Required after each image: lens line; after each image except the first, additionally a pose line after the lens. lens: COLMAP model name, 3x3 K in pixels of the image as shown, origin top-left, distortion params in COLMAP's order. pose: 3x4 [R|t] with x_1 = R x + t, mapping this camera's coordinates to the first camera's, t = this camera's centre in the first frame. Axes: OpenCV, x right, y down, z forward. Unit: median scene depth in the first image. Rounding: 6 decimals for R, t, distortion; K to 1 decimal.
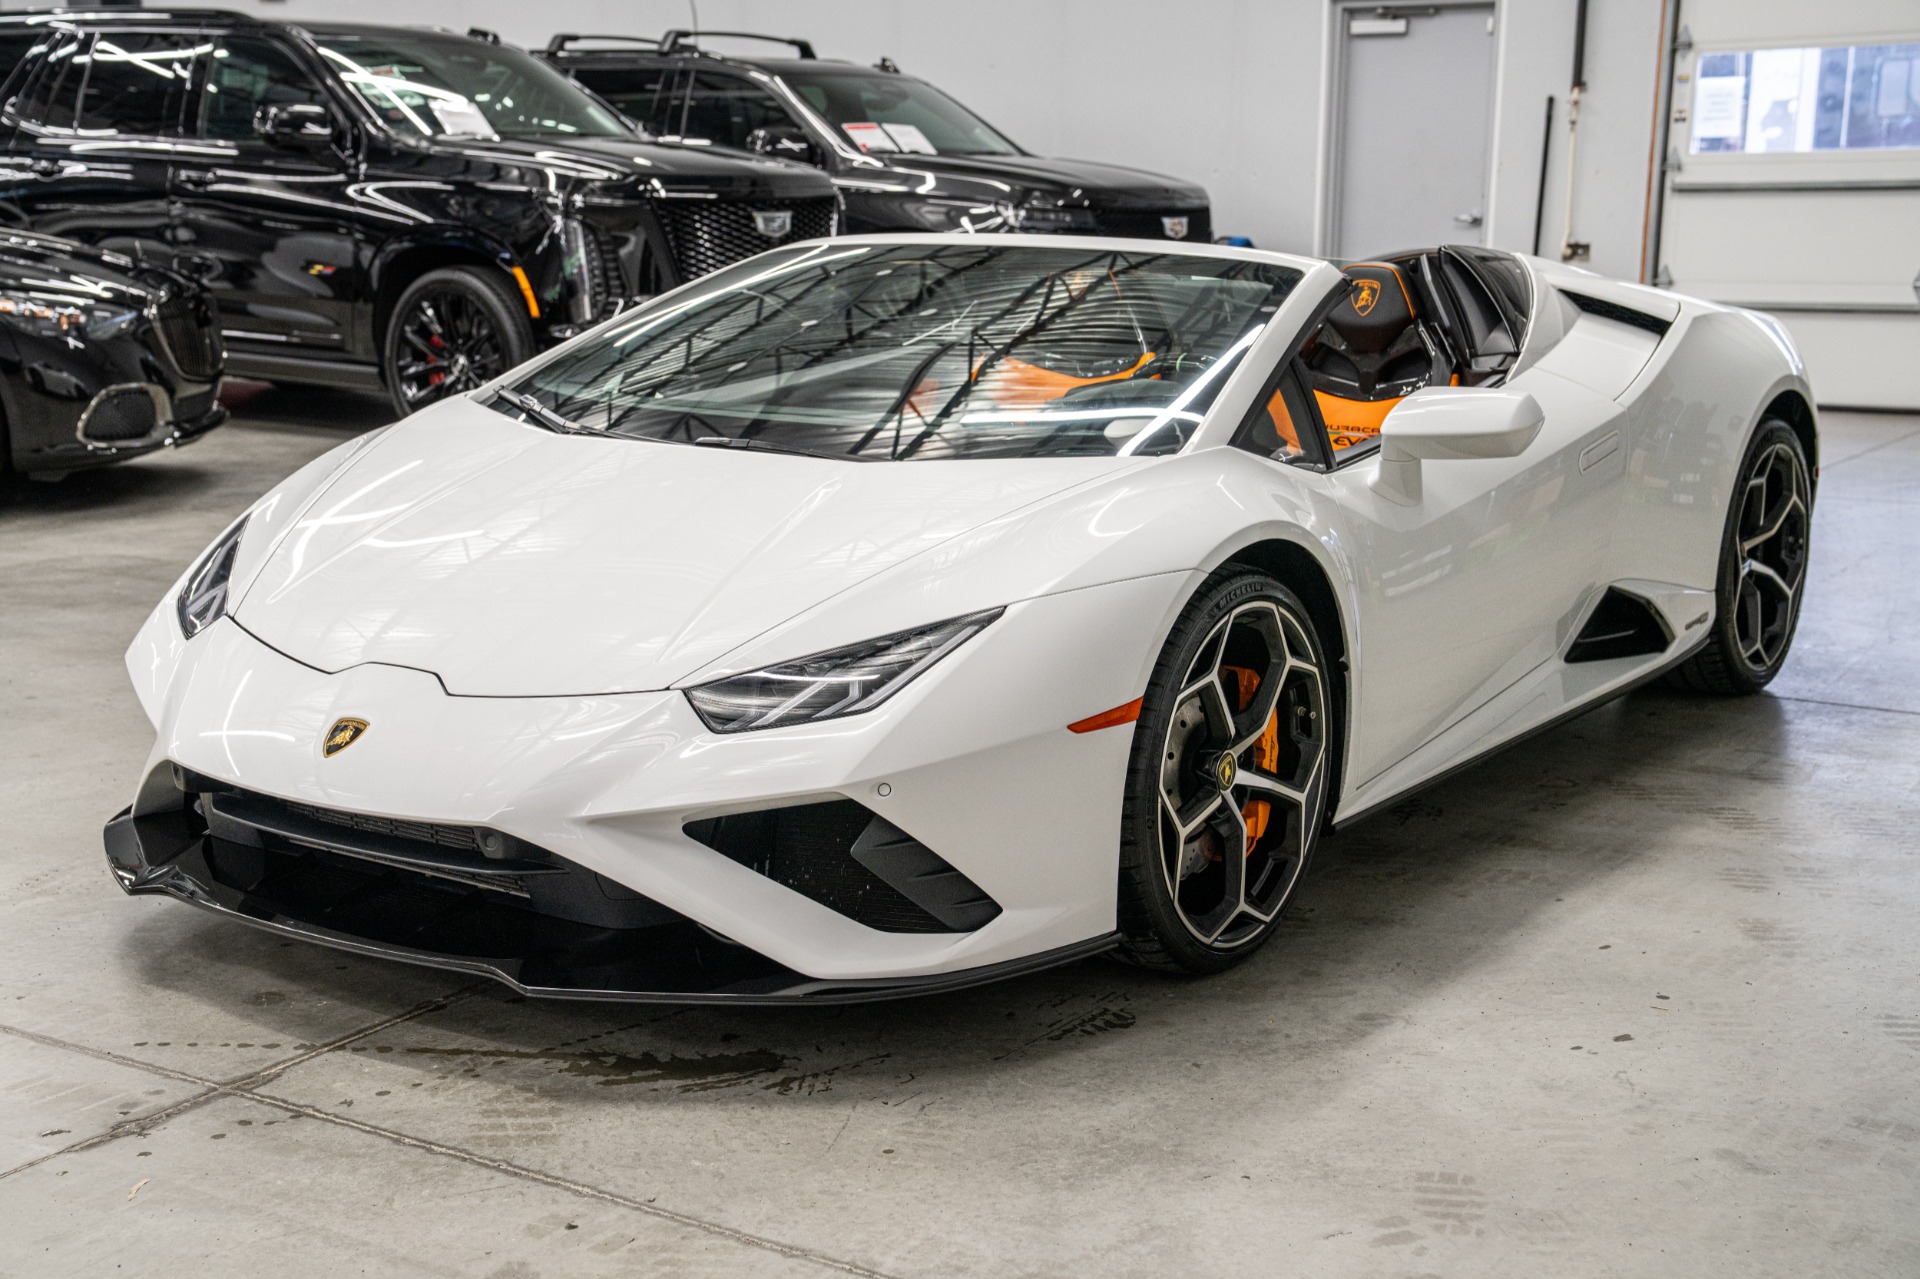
lens RADIAL K [[2465.4, 0, 960.0], [0, 2465.4, 639.5], [0, 0, 1]] dist [0.017370, 0.905156]
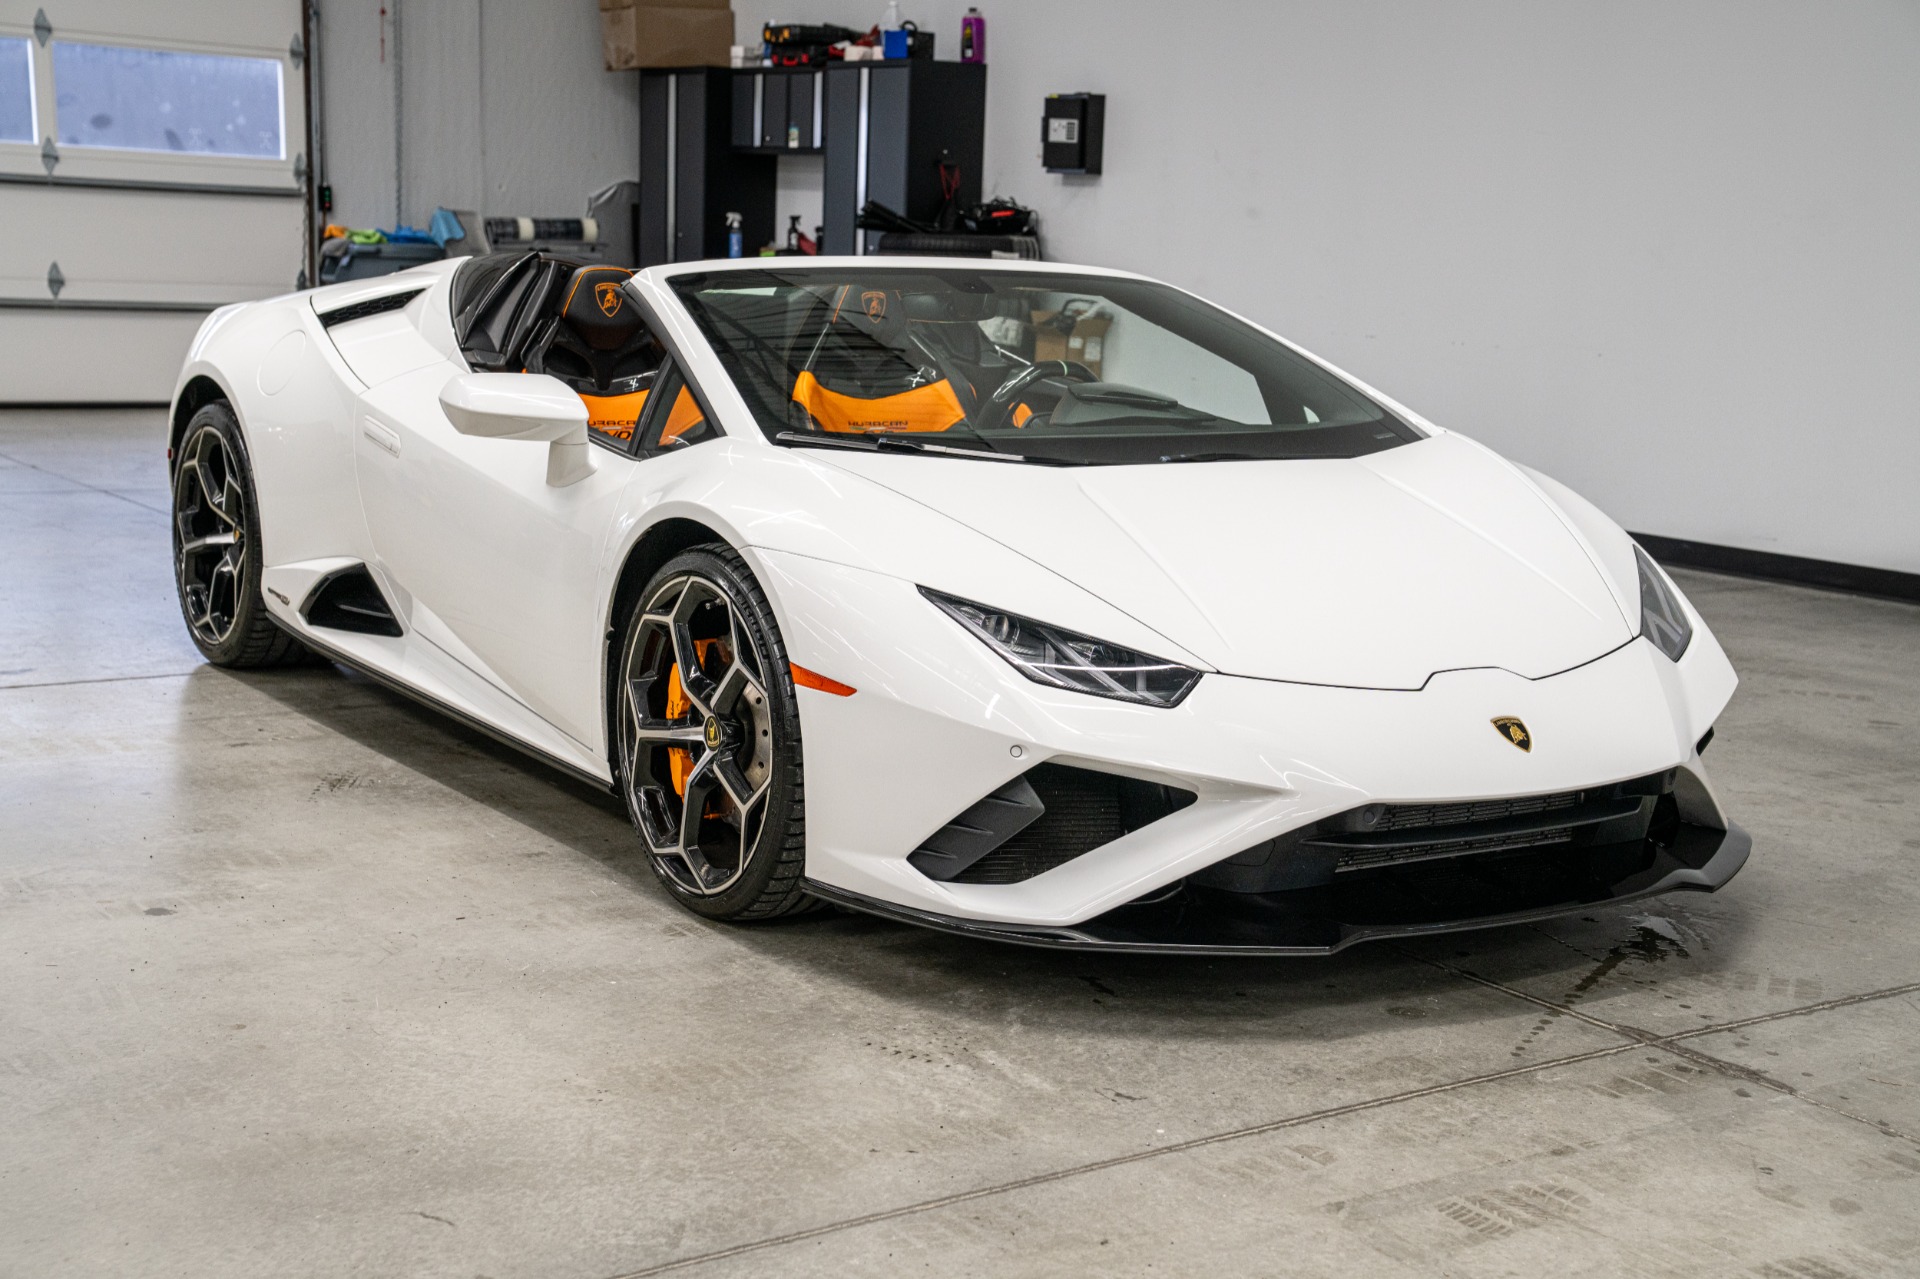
lens RADIAL K [[2582.9, 0, 959.2], [0, 2582.9, 660.6], [0, 0, 1]] dist [0.081171, 0.482495]
pose [[0.372321, -0.151723, 0.915619, -1.387978], [0.139535, 0.984485, 0.106395, -0.149024], [-0.917555, 0.088148, 0.387715, 0.778776]]
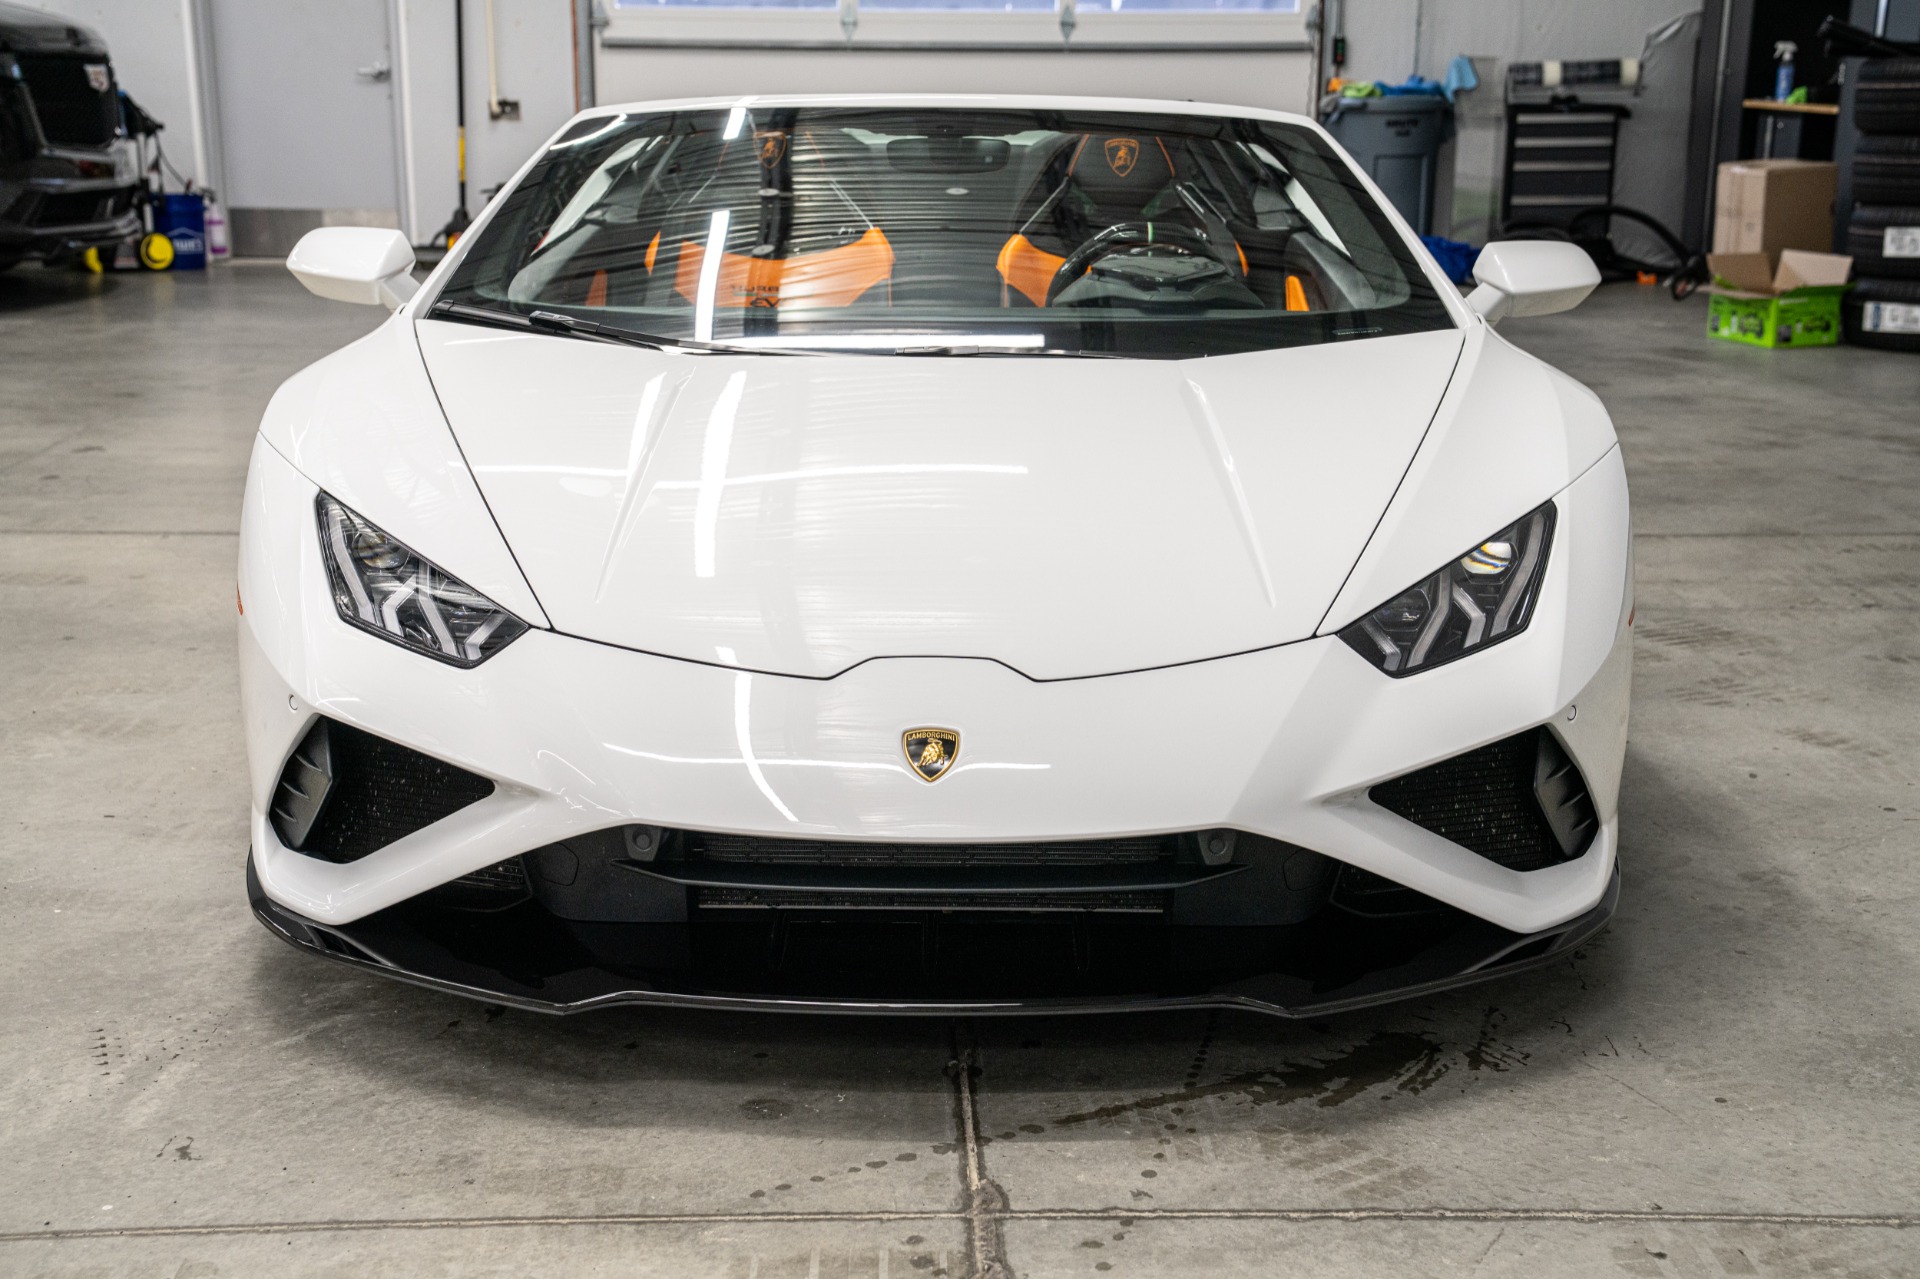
lens RADIAL K [[2582.9, 0, 959.2], [0, 2582.9, 660.6], [0, 0, 1]] dist [0.081171, 0.482495]
pose [[0.820936, -0.134434, 0.554970, -0.690865], [0.104674, 0.990852, 0.085182, -0.058157], [-0.561345, -0.011838, 0.827498, 0.320443]]
